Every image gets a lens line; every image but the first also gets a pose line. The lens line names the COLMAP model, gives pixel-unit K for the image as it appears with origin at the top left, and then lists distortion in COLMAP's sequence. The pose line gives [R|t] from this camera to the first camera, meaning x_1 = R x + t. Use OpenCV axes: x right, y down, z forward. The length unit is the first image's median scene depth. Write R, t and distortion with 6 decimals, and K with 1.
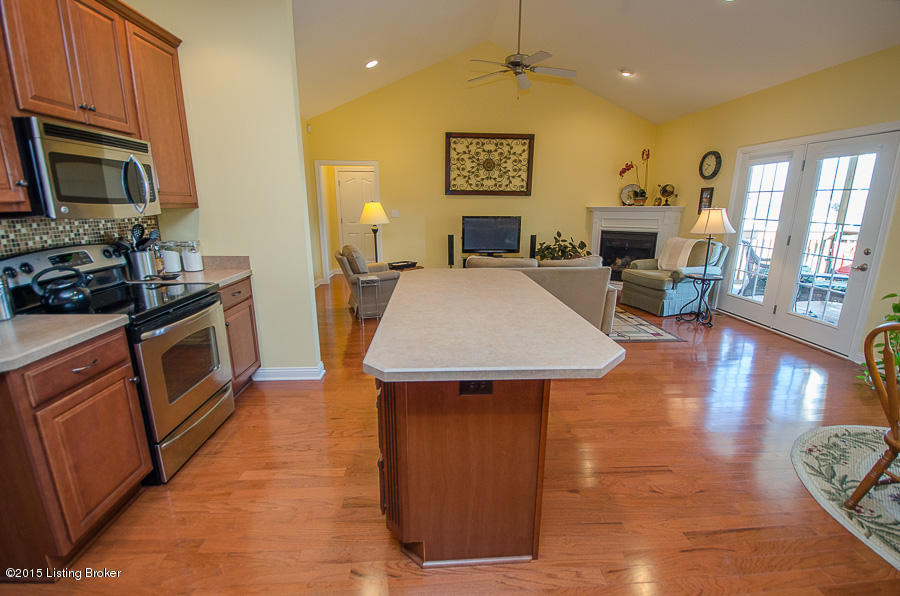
lens RADIAL K [[396.4, 0, 454.1], [0, 396.4, 300.9], [0, 0, 1]] dist [0.035401, -0.033023]
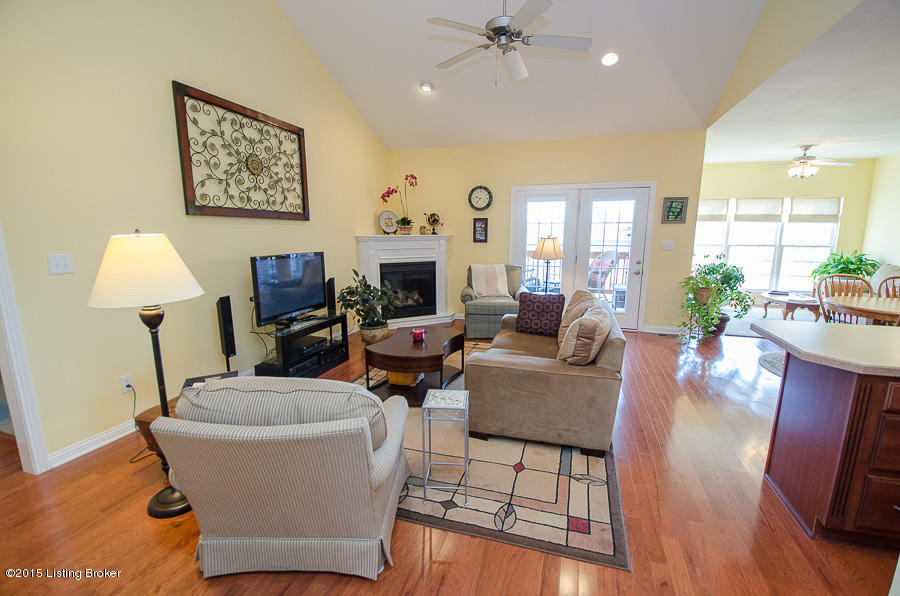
lens RADIAL K [[396.4, 0, 454.1], [0, 396.4, 300.9], [0, 0, 1]] dist [0.035401, -0.033023]
pose [[0.358009, -0.167469, 0.918577, -0.363817], [0.218510, 0.971493, 0.091954, -0.146652], [-0.907790, 0.167798, 0.384397, 0.563536]]
